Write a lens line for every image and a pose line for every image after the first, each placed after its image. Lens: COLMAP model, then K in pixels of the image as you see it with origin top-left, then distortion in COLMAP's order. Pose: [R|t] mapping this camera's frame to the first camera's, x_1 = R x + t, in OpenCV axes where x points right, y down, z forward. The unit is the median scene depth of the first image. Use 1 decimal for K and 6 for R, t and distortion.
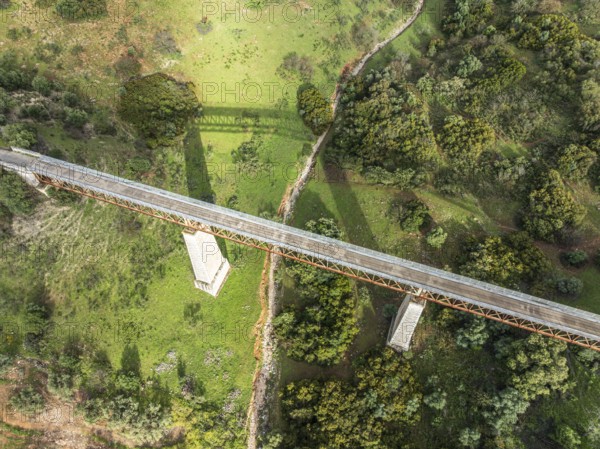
lens RADIAL K [[427.0, 0, 303.7], [0, 427.0, 221.2], [0, 0, 1]] dist [-0.060079, 0.037271]
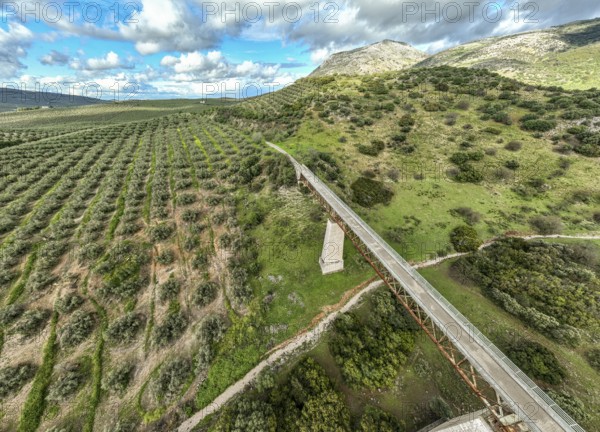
lens RADIAL K [[175.7, 0, 300.0], [0, 175.7, 216.0], [0, 0, 1]] dist [0.003689, -0.000005]
pose [[0.587387, 0.440080, -0.679195, 0.102798], [-0.651927, 0.754575, -0.074883, 0.126304], [0.479549, 0.486771, 0.730127, 0.388111]]
